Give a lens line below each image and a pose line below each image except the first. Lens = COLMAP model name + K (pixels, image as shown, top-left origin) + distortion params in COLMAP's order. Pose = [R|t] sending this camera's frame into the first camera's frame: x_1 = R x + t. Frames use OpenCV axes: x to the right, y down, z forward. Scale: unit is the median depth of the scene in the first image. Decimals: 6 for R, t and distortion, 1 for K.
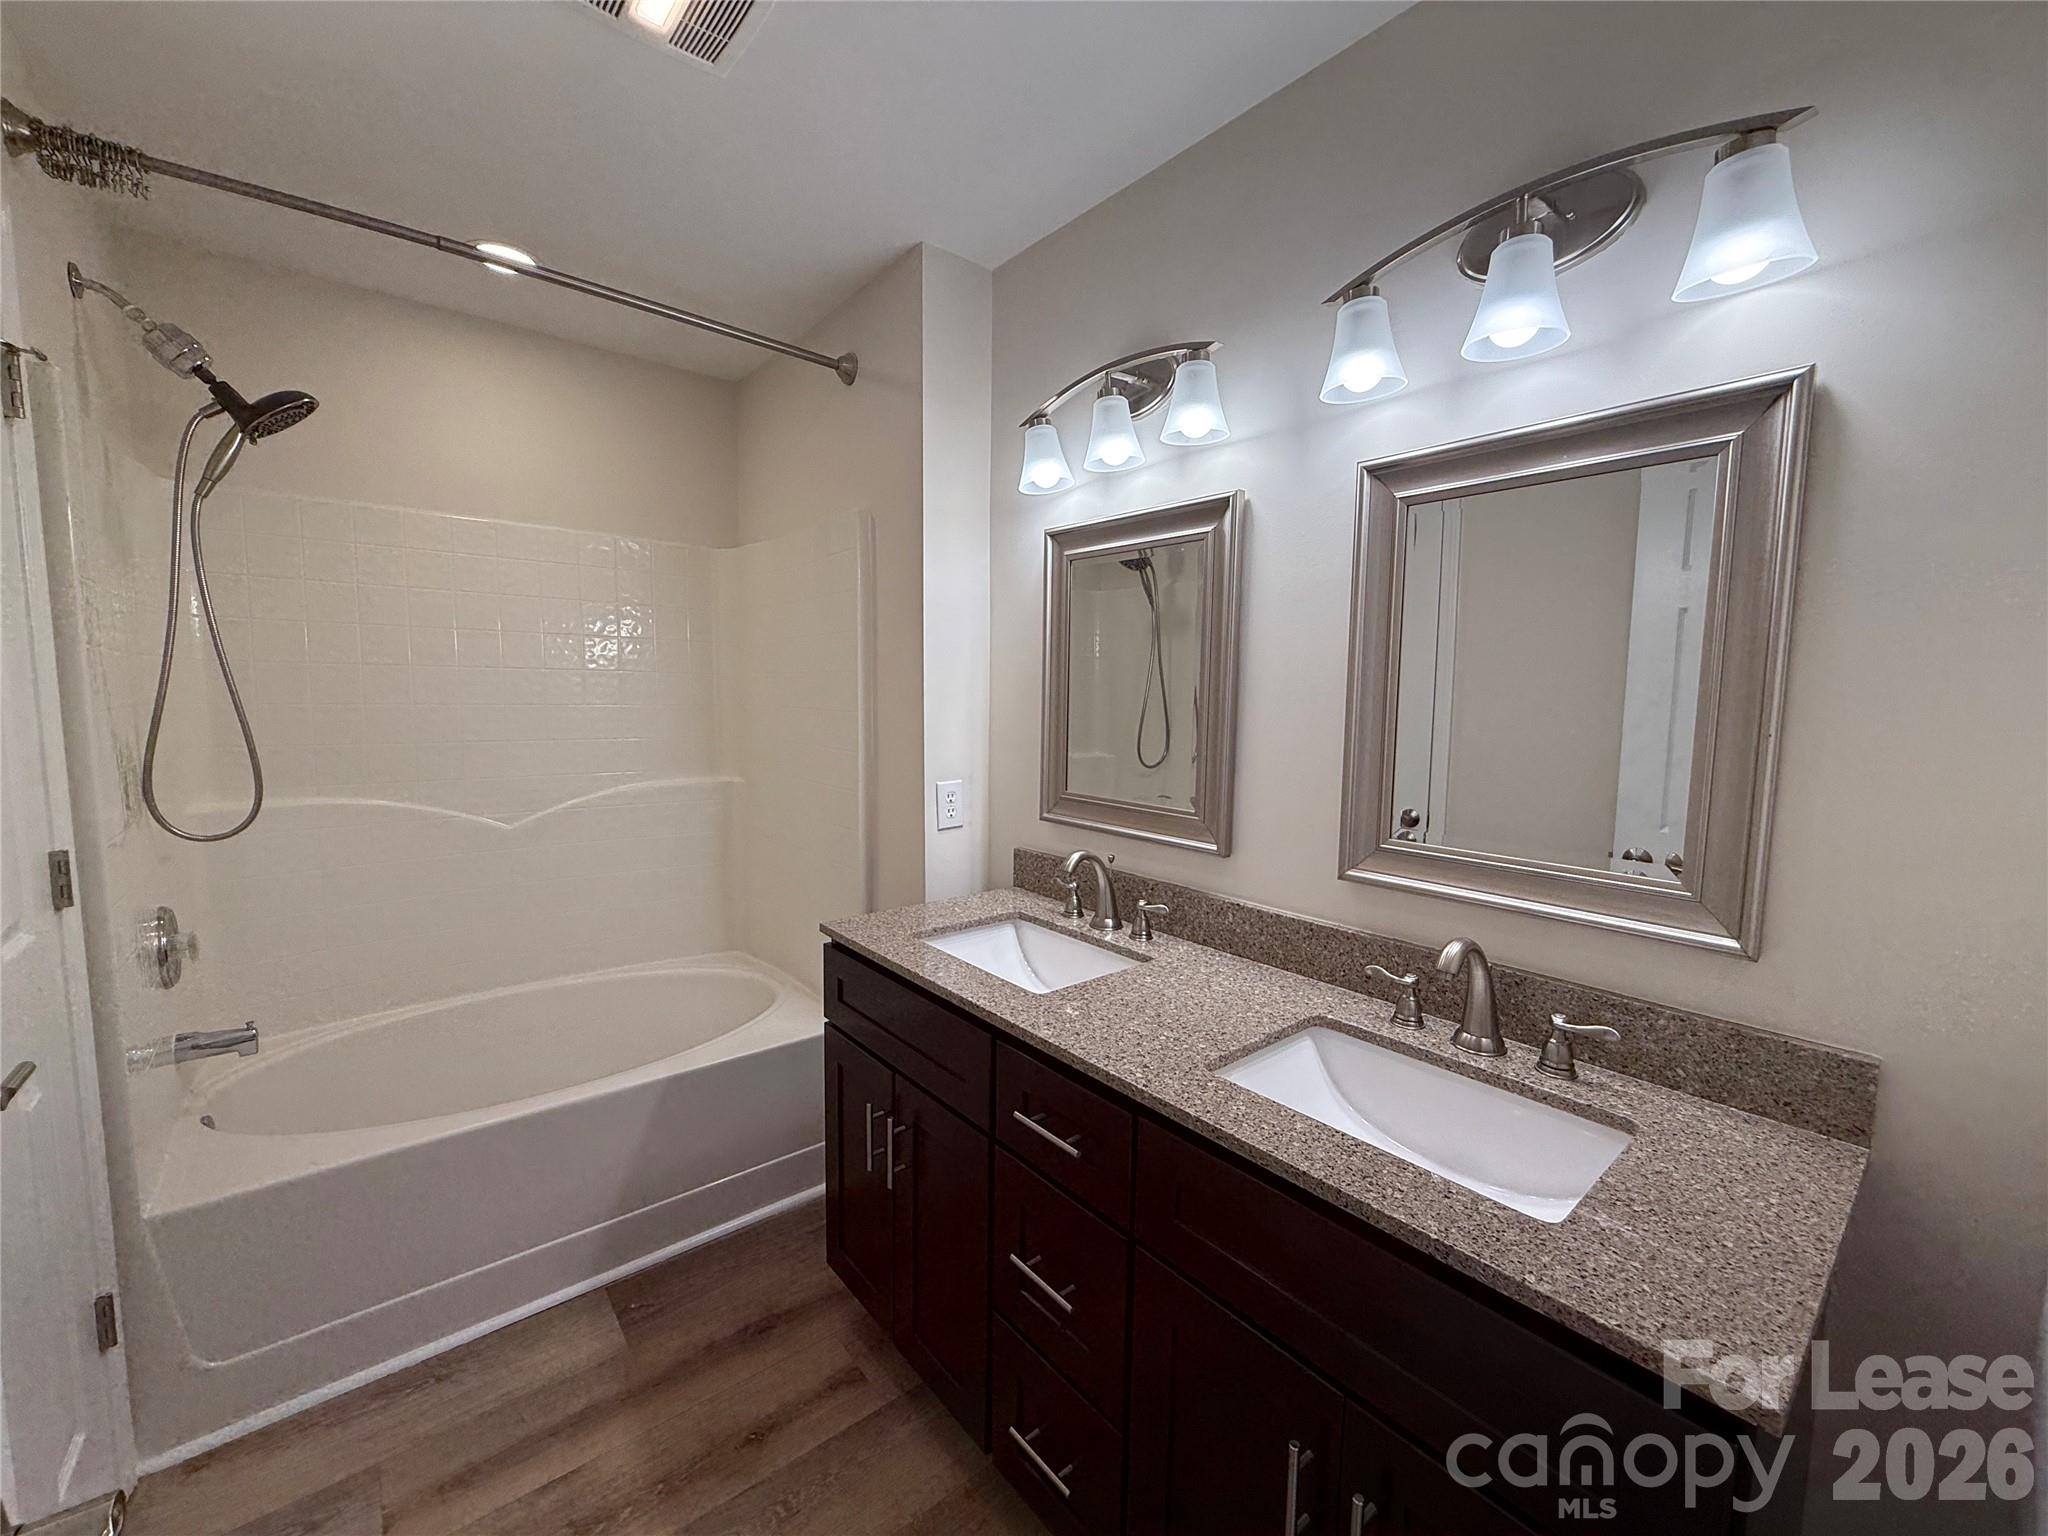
lens RADIAL K [[809.3, 0, 1023.8], [0, 809.3, 767.9], [0, 0, 1]] dist [-0.002759, -0.000212]
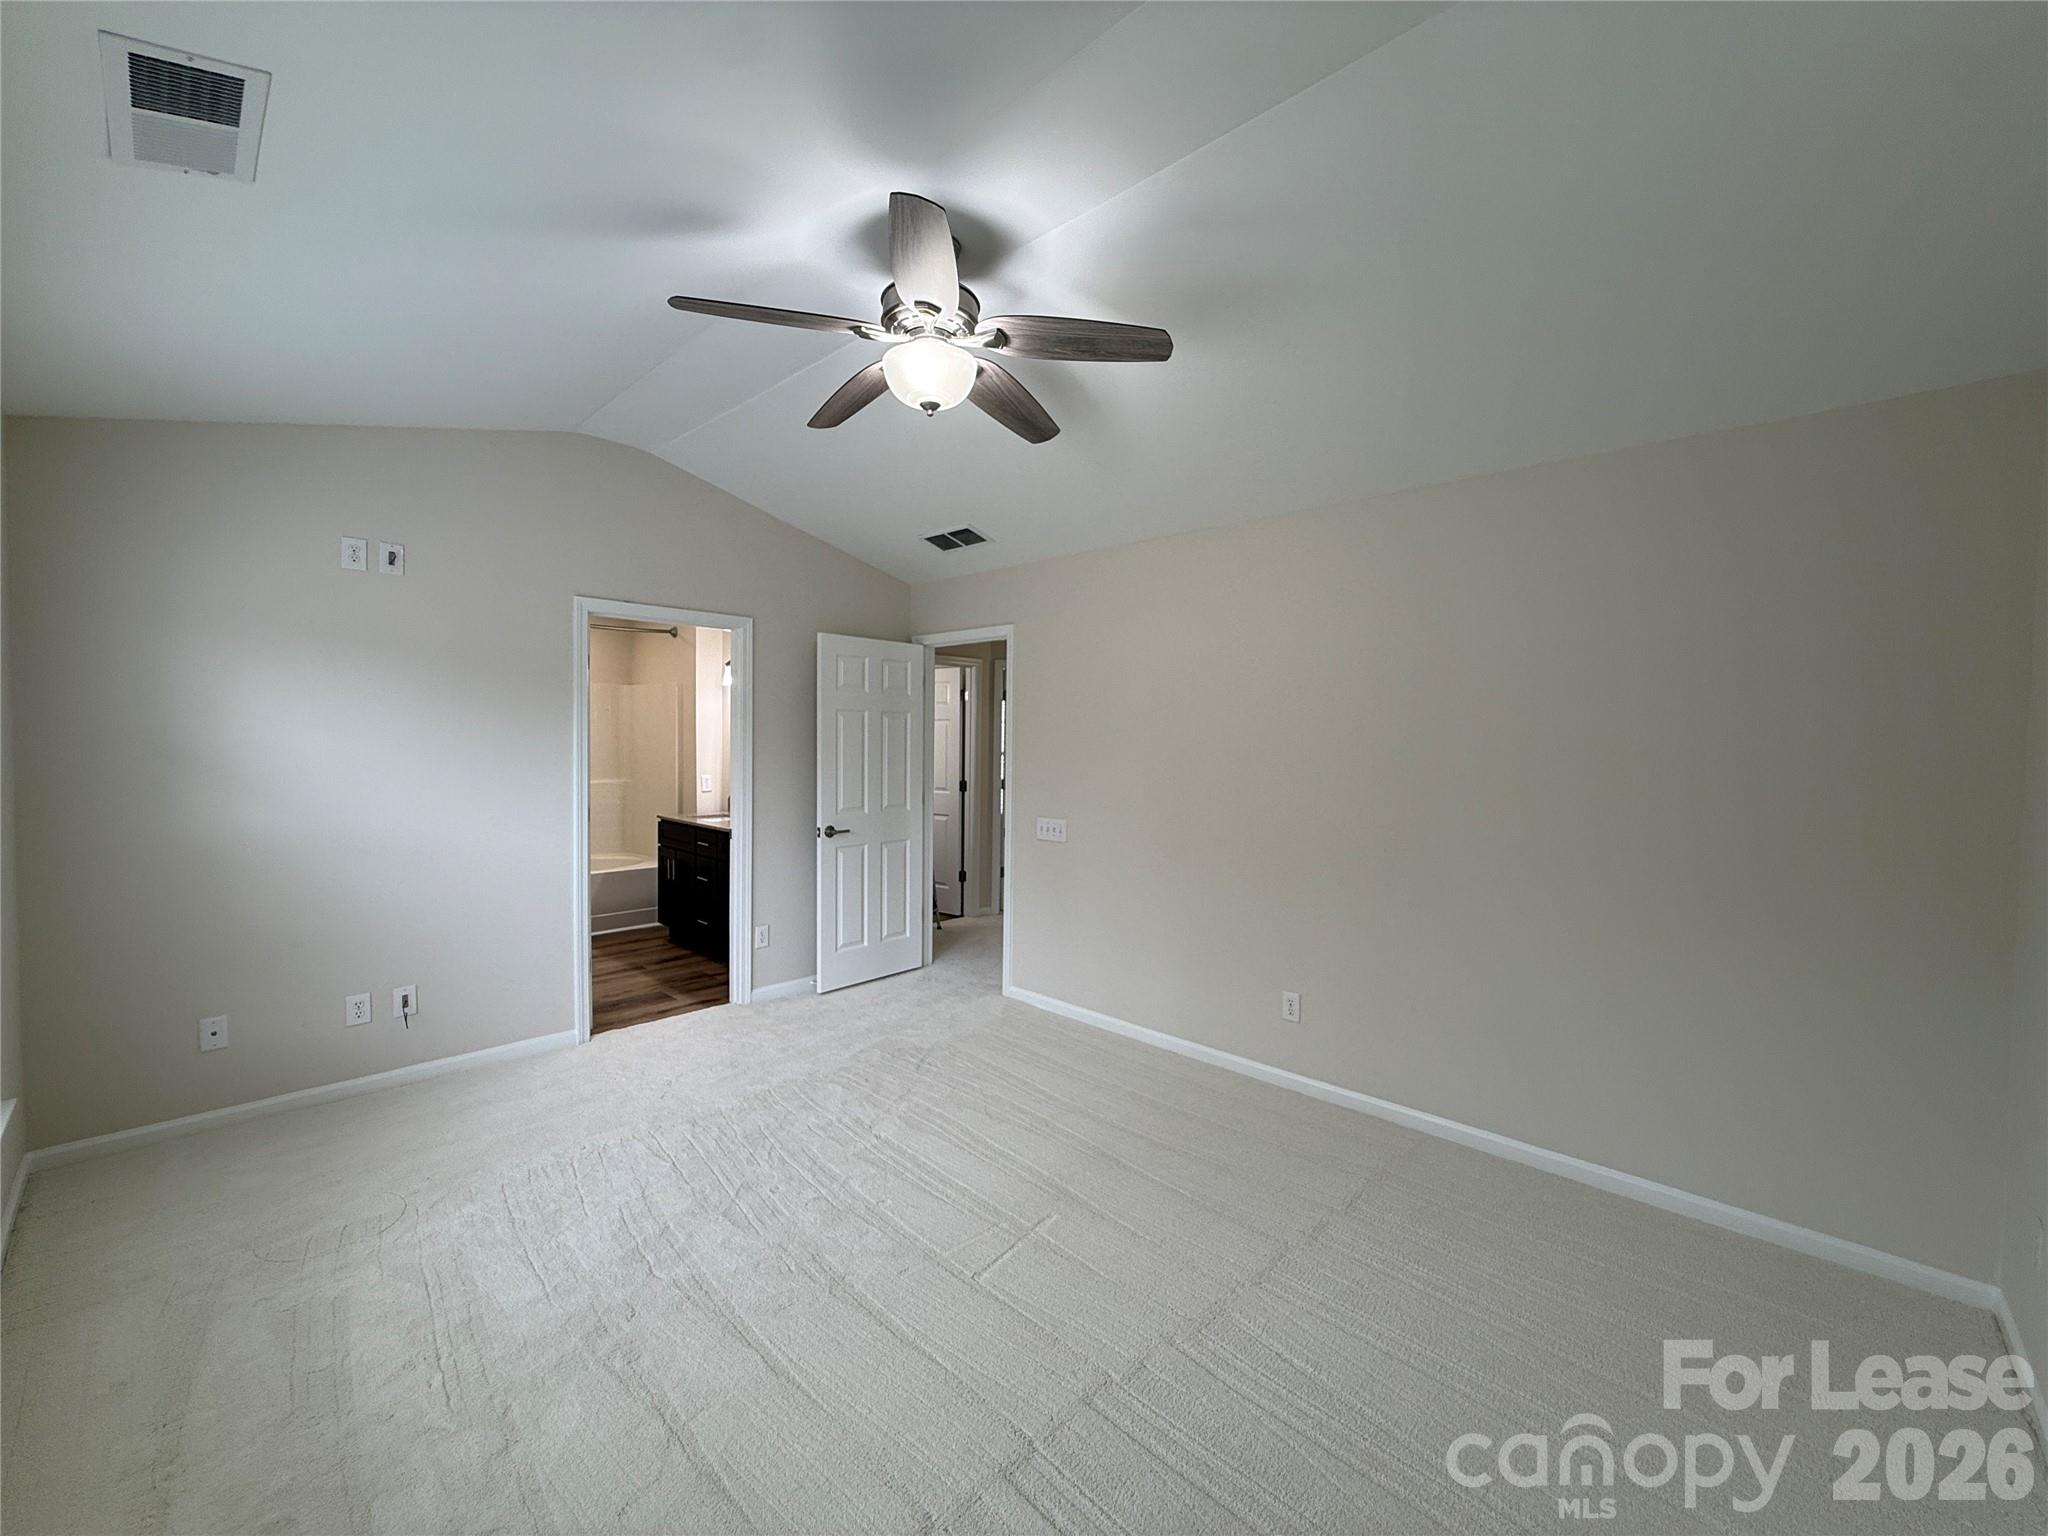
lens RADIAL K [[809.3, 0, 1021.9], [0, 809.3, 753.6], [0, 0, 1]] dist [-0.002759, -0.000212]
pose [[0.993221, -0.008463, 0.115935, 0.424714], [0.017281, 0.997014, -0.075267, 0.107293], [-0.114952, 0.076760, 0.990401, -1.230298]]
